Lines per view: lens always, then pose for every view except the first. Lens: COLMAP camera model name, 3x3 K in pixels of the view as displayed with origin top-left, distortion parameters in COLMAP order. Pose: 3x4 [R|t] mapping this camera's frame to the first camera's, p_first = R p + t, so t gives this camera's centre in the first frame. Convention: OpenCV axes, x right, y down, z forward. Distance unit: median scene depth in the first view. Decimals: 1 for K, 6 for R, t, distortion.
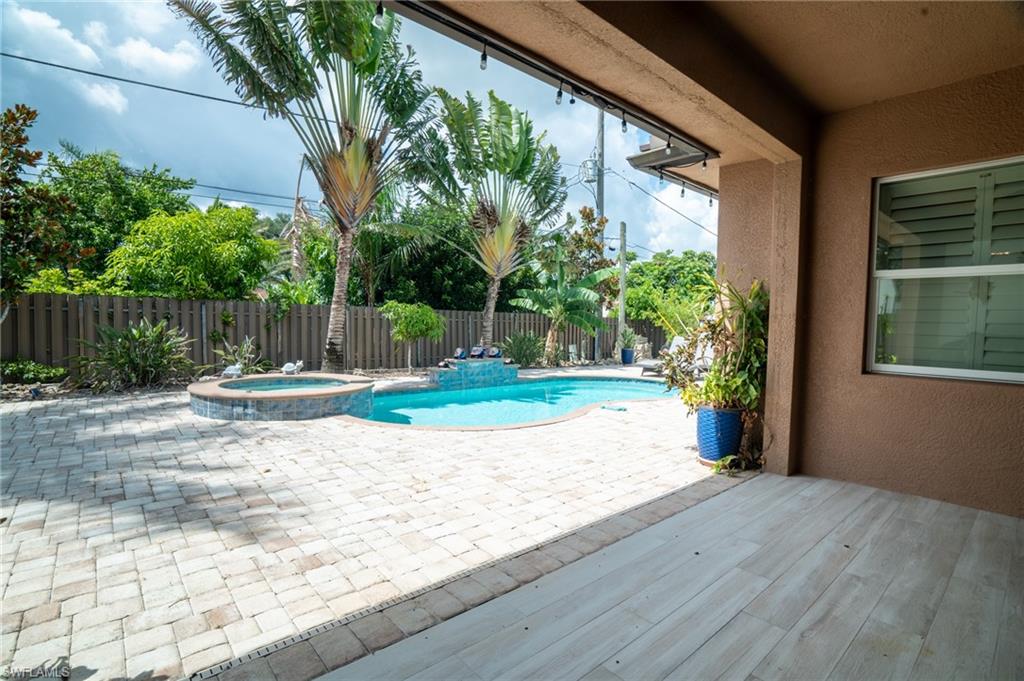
lens RADIAL K [[493.9, 0, 521.7], [0, 493.9, 343.9], [0, 0, 1]] dist [-0.044538, 0.012160]
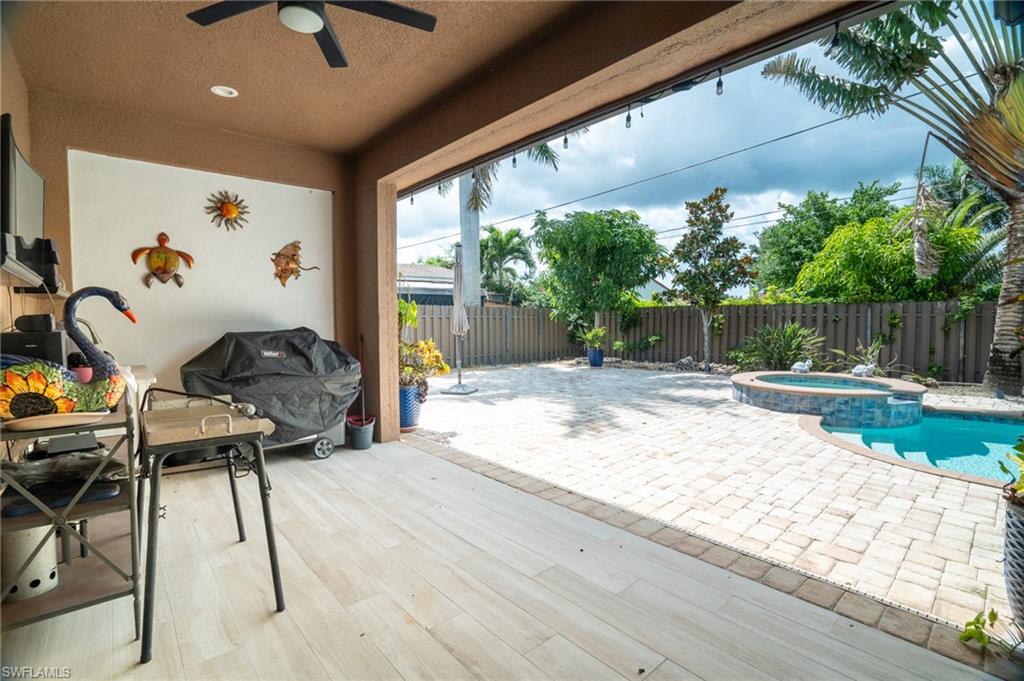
lens RADIAL K [[462.5, 0, 511.0], [0, 462.5, 338.0], [0, 0, 1]] dist [-0.002072, -0.004138]
pose [[0.012986, 0.022464, -0.999663, 0.444534], [-0.039804, 0.998967, 0.021931, -0.007457], [0.999123, 0.039506, 0.013867, 0.281140]]
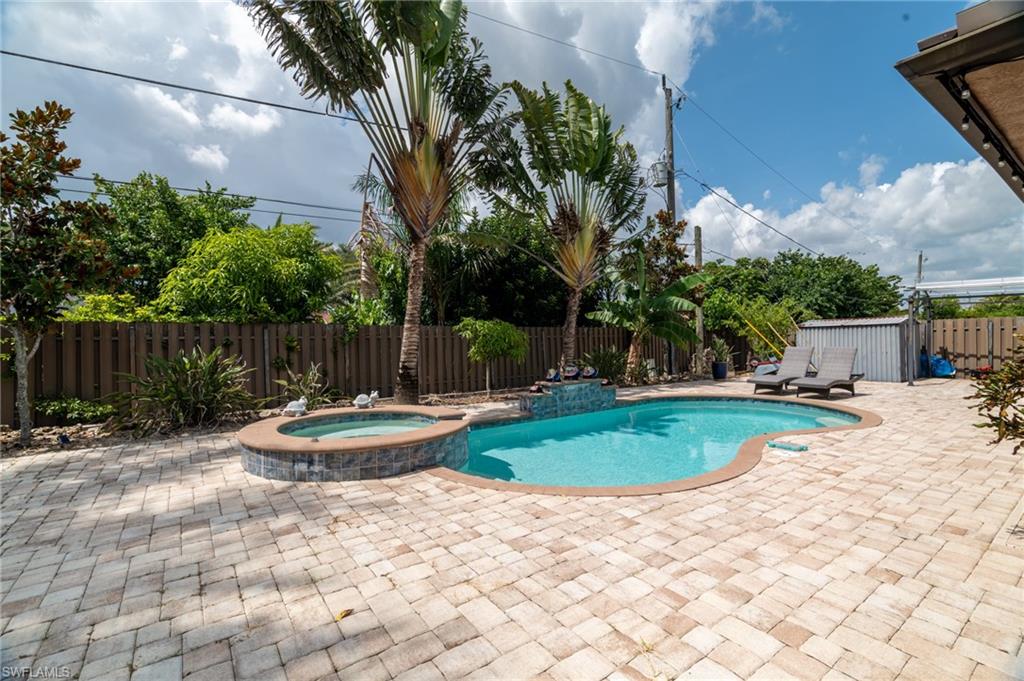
lens RADIAL K [[462.5, 0, 520.1], [0, 462.5, 340.6], [0, 0, 1]] dist [-0.002072, -0.004138]
pose [[0.995239, -0.033983, -0.091346, -0.132343], [0.030452, 0.998745, -0.039772, -0.012825], [0.092583, 0.036801, 0.995025, 0.238137]]
